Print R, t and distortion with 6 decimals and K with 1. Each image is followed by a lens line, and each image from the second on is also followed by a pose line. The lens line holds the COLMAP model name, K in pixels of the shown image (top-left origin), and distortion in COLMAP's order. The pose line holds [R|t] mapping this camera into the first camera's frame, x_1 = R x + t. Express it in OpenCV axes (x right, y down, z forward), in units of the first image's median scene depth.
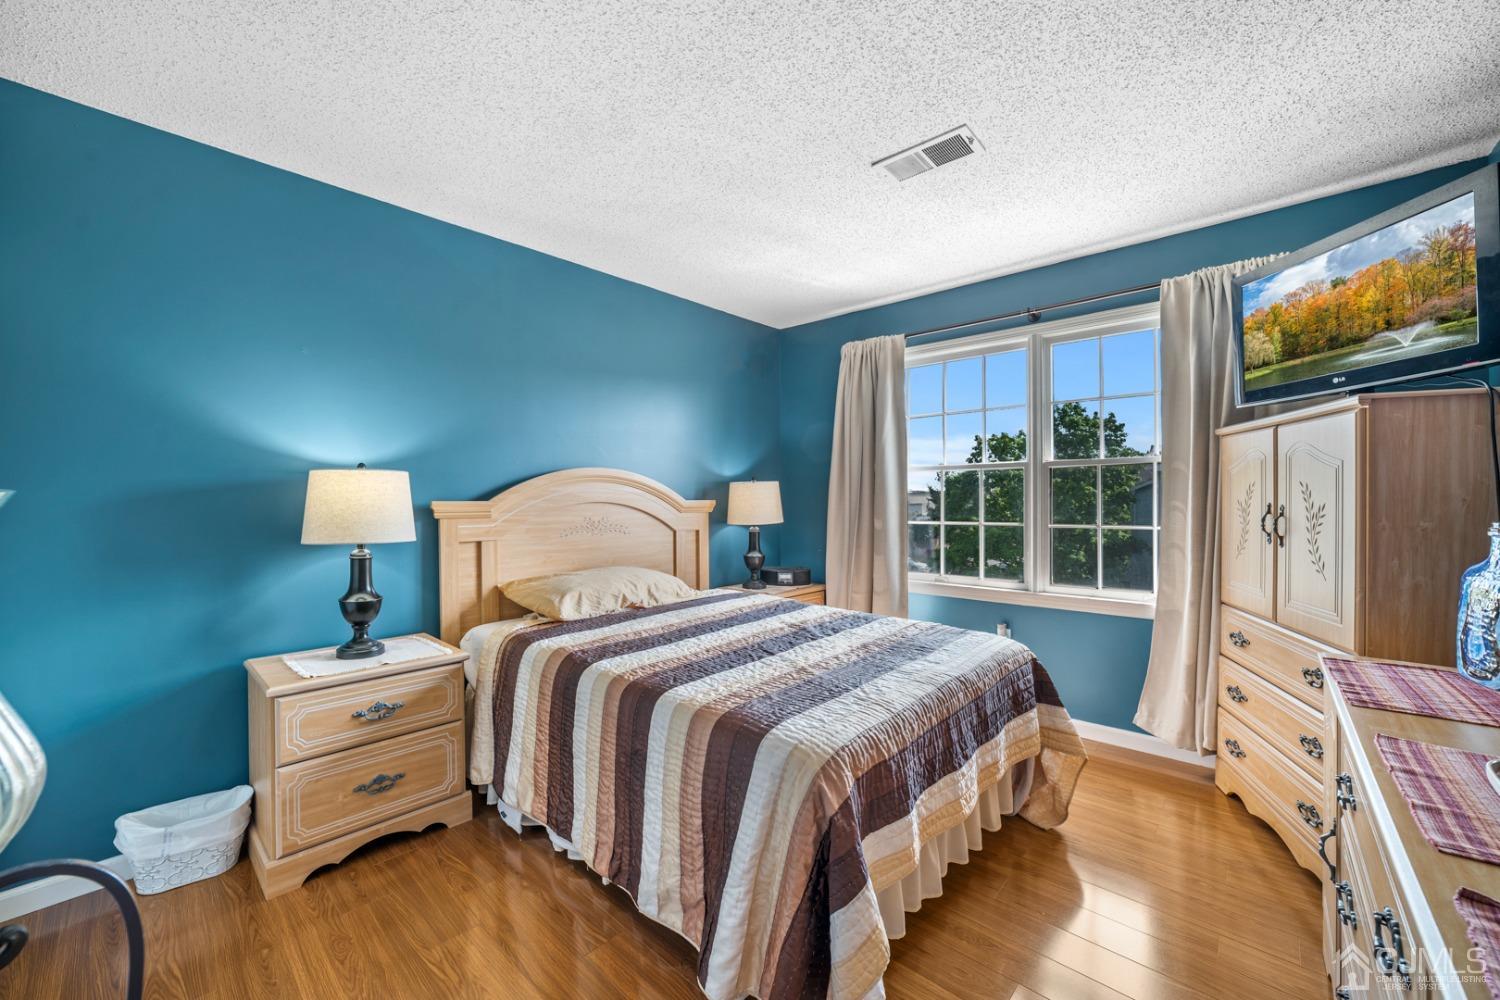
lens RADIAL K [[596.6, 0, 749.9], [0, 596.6, 497.6], [0, 0, 1]] dist [-0.016816, 0.000845]
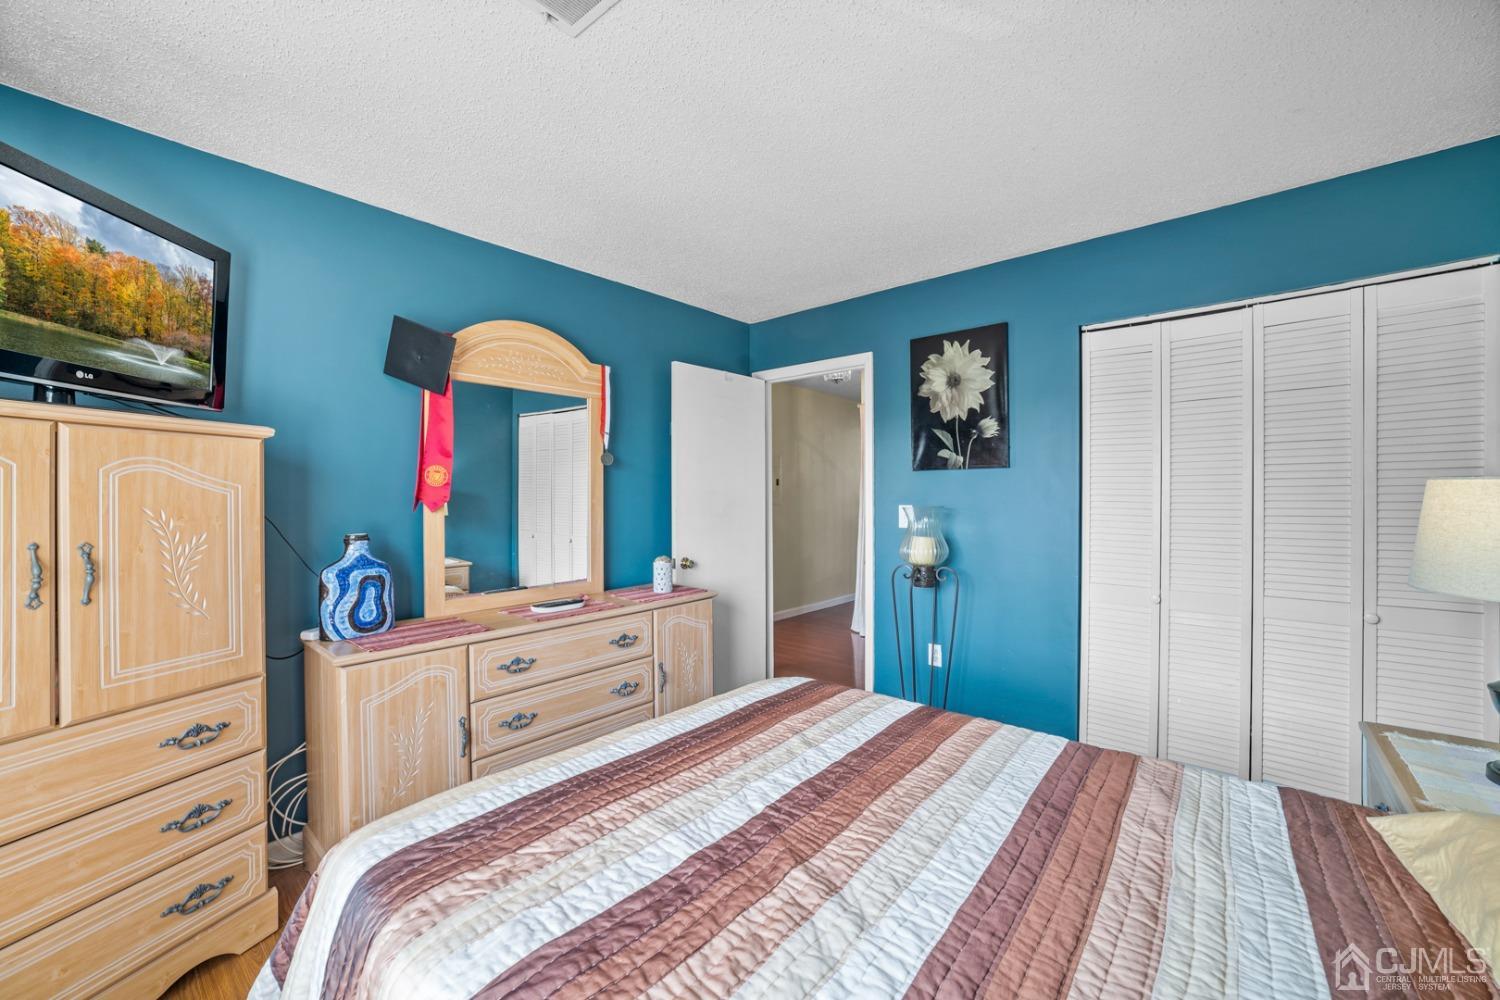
lens RADIAL K [[596.6, 0, 749.8], [0, 596.6, 497.0], [0, 0, 1]] dist [-0.016816, 0.000845]
pose [[-0.999879, 0.000079, -0.015542, 0.157251], [0.000013, 0.999991, 0.004264, -0.042518], [0.015542, 0.004263, -0.999870, 1.871833]]
